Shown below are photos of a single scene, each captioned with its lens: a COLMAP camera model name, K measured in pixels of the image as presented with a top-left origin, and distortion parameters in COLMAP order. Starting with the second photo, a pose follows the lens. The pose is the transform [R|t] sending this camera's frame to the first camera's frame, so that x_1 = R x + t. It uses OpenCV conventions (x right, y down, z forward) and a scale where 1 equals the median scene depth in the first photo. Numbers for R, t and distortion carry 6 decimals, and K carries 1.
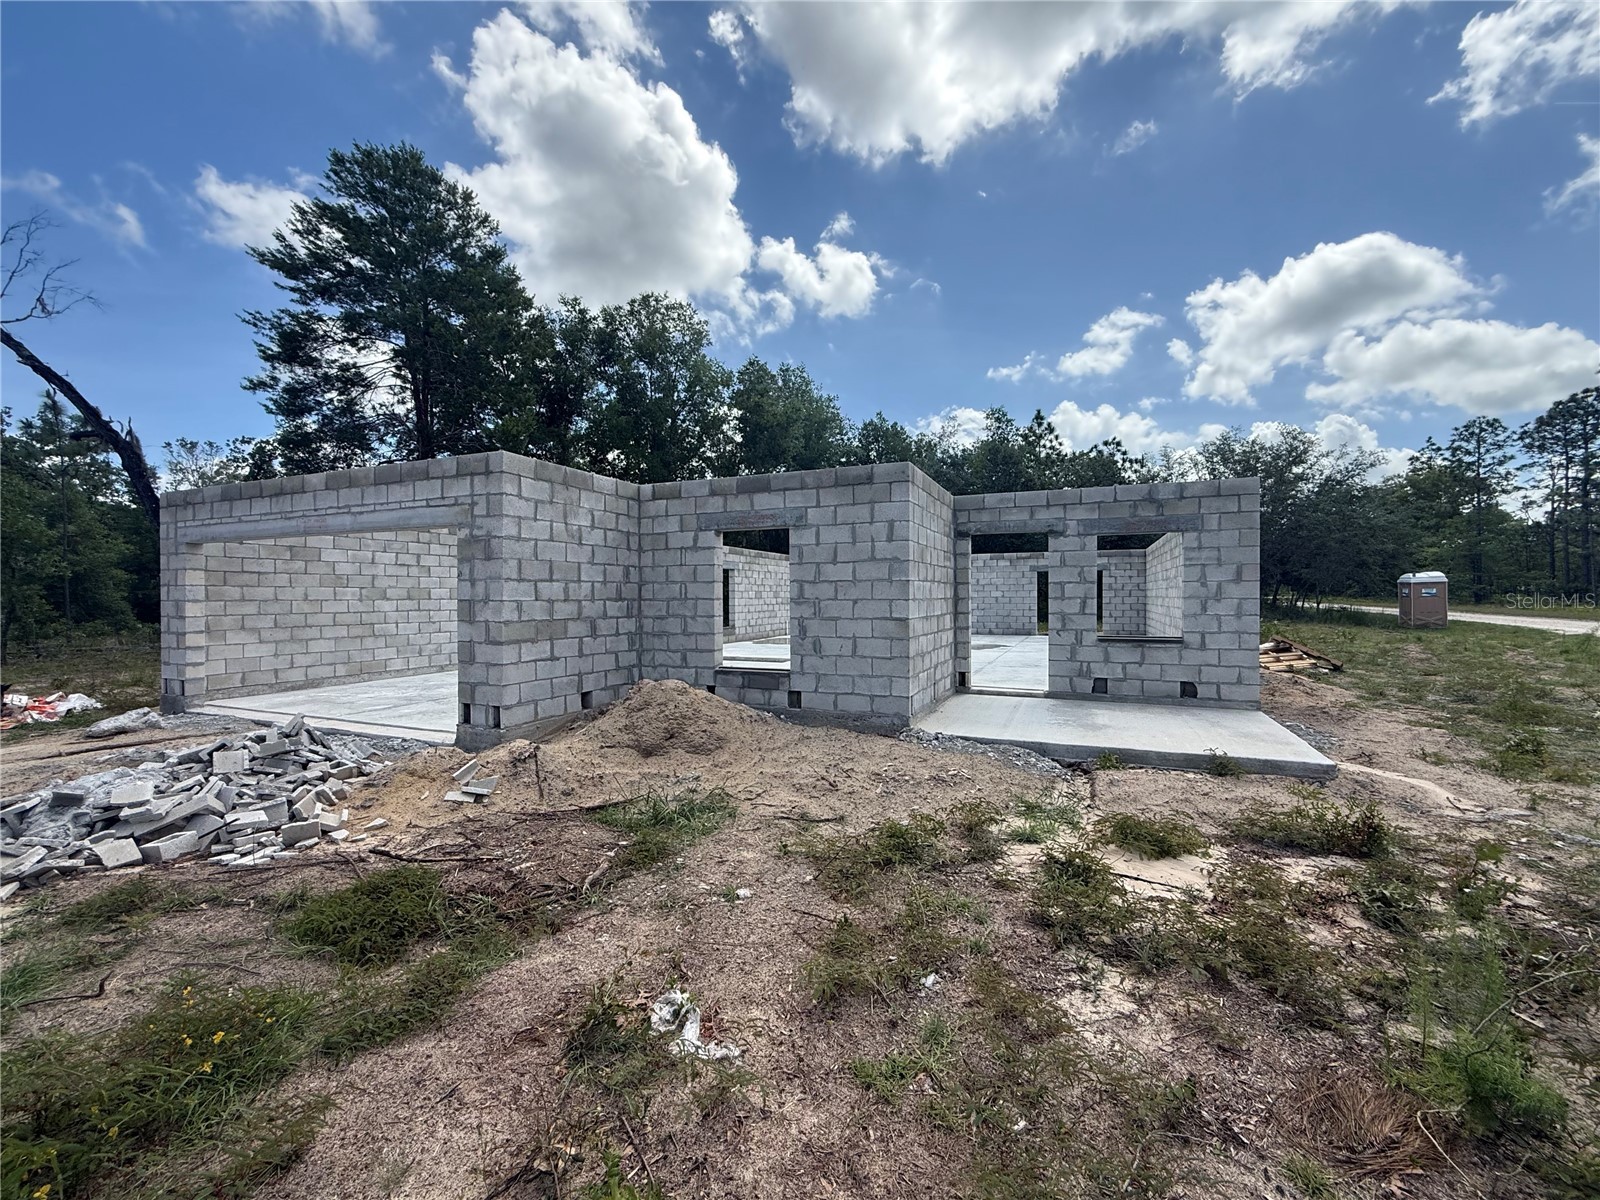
lens RADIAL K [[643.7, 0, 809.4], [0, 643.7, 600.9], [0, 0, 1]] dist [-0.001333, -0.000576]
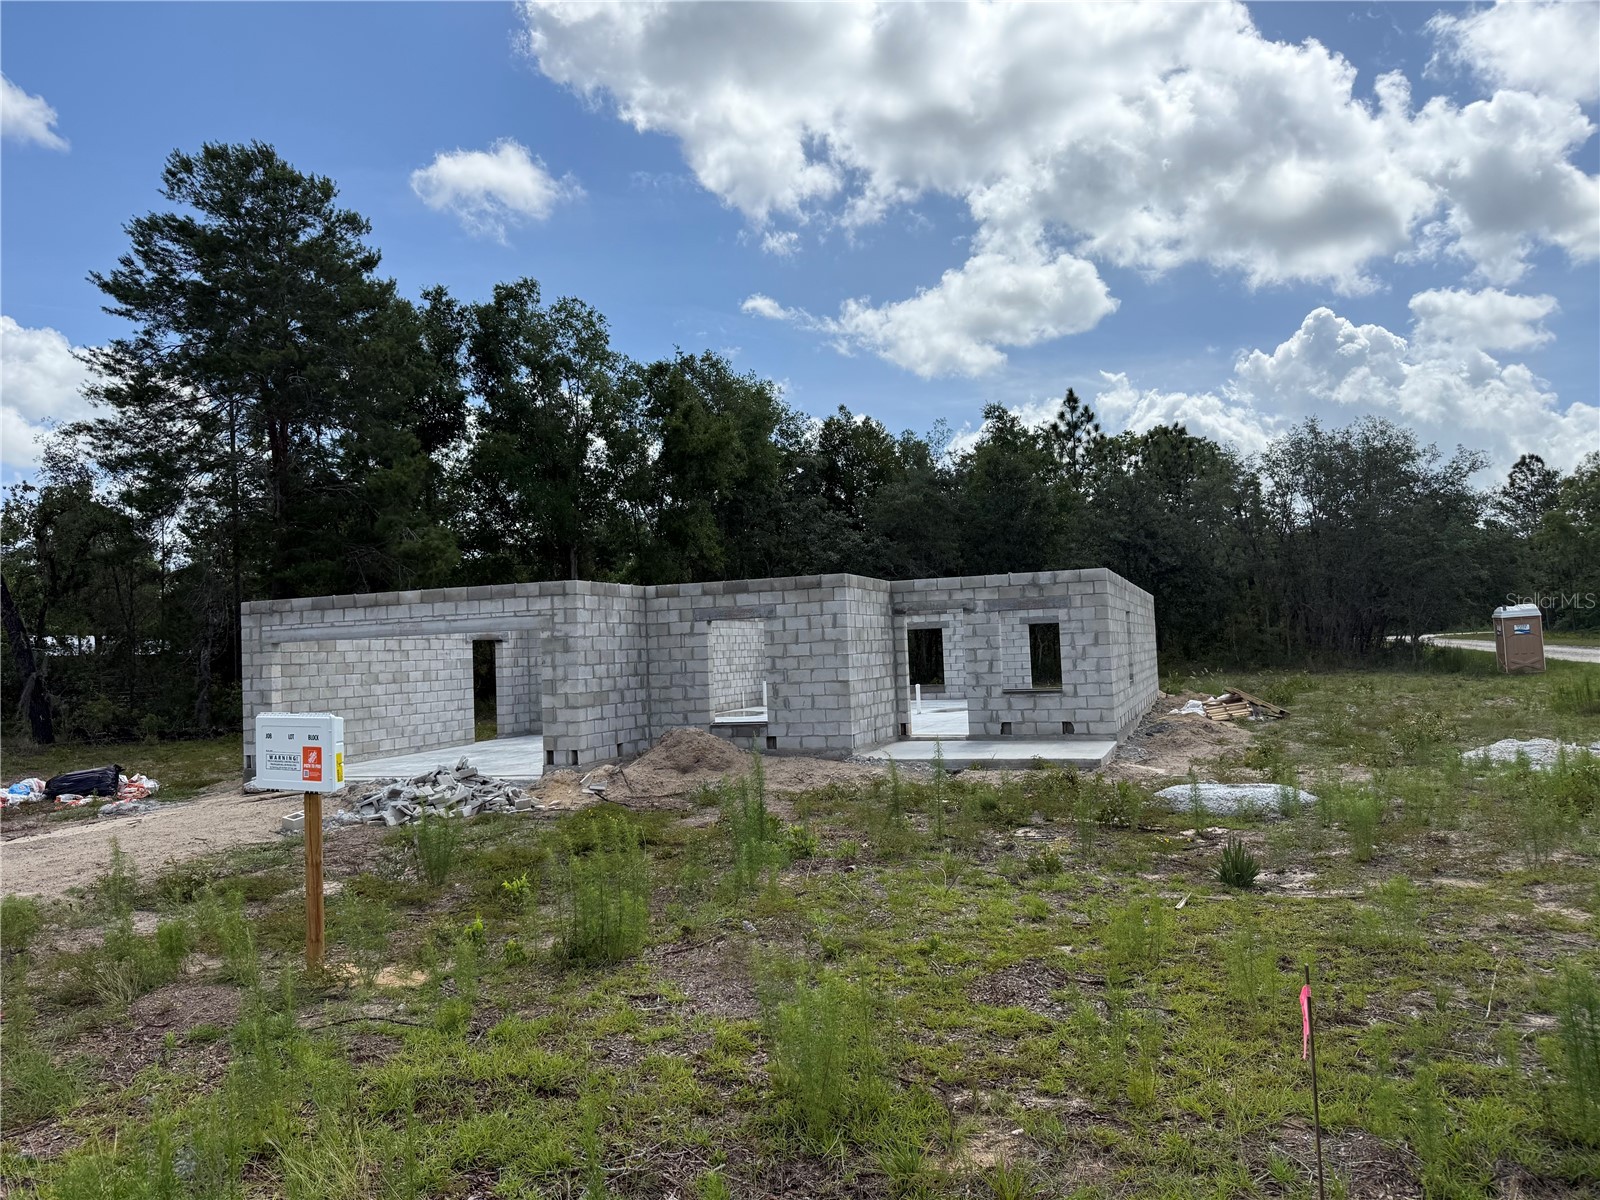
lens RADIAL K [[1110.9, 0, 801.8], [0, 1110.9, 601.2], [0, 0, 1]] dist [0.084338, -0.004985]
pose [[0.998389, -0.034603, 0.044963, -0.050847], [0.037007, 0.997866, -0.053789, -0.017875], [-0.043006, 0.055366, 0.997540, -1.301765]]
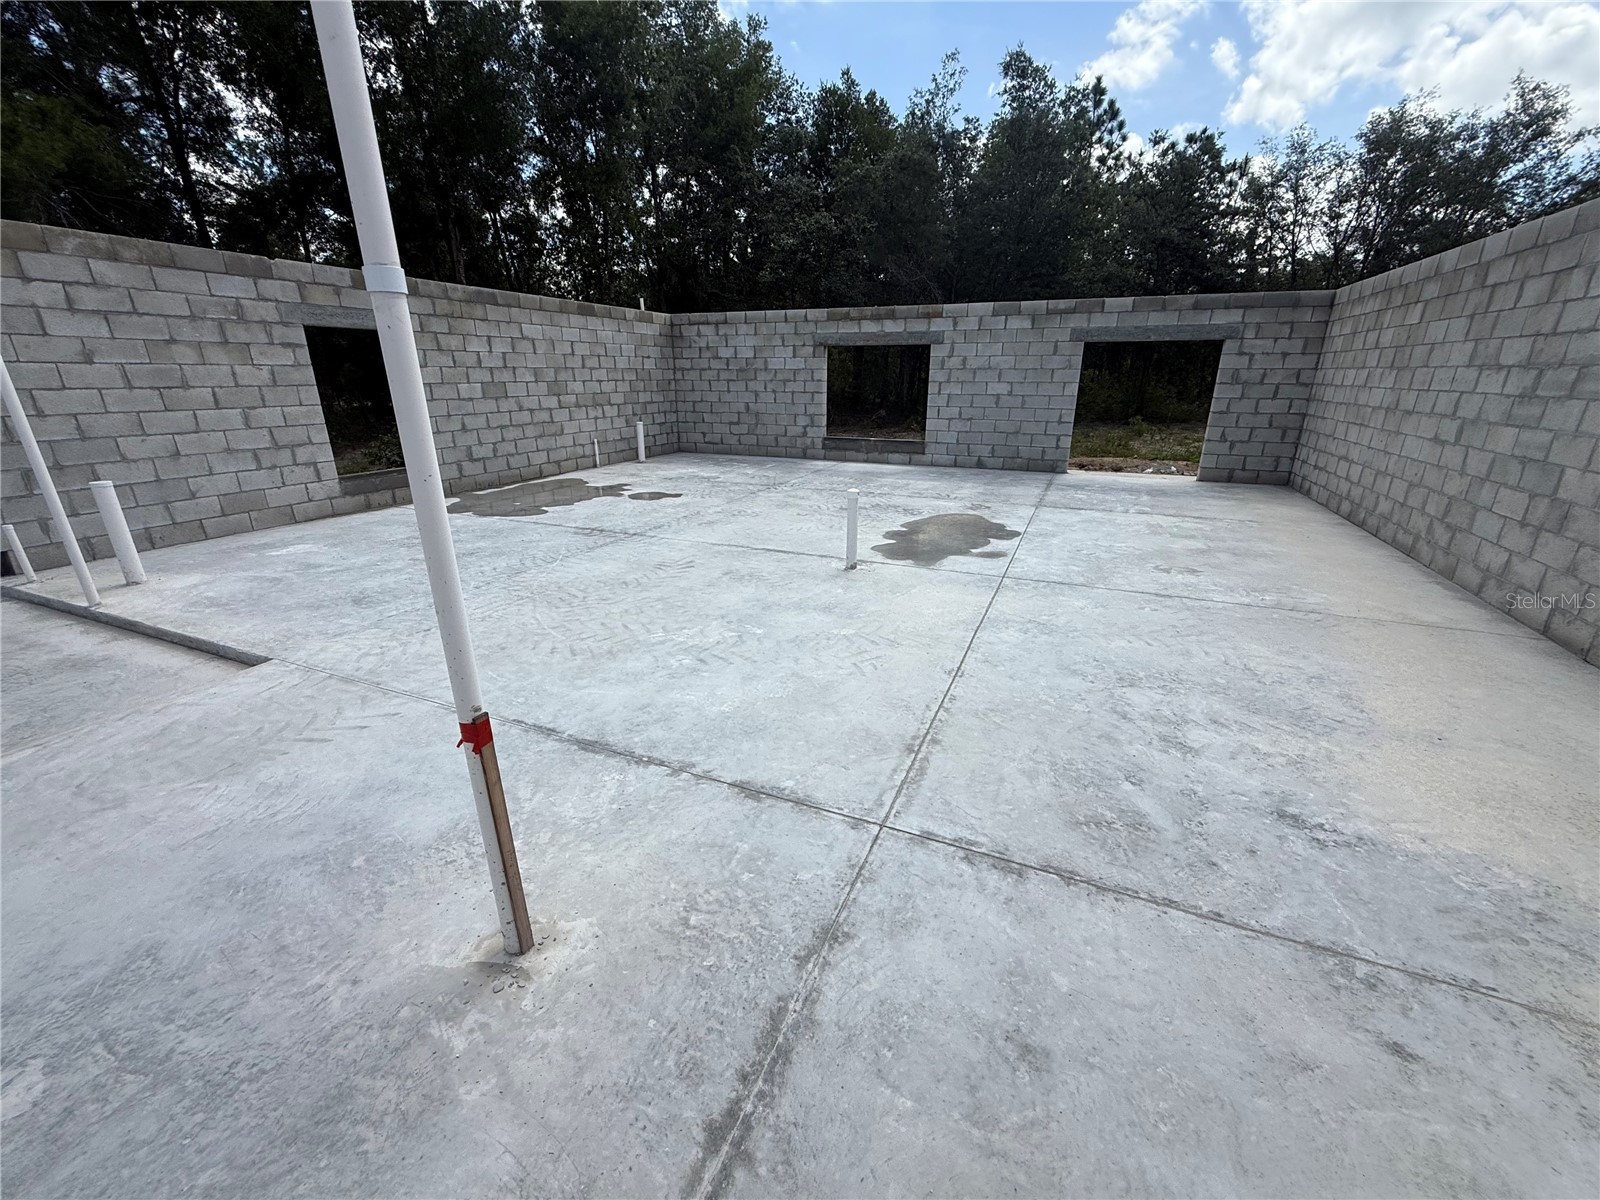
lens RADIAL K [[643.7, 0, 807.5], [0, 643.7, 600.5], [0, 0, 1]] dist [-0.001333, -0.000576]
pose [[0.999987, 0.005150, 0.000656, 0.373589], [-0.005081, 0.944621, 0.328124, -0.049873], [0.001070, -0.328123, 0.944634, 1.233537]]
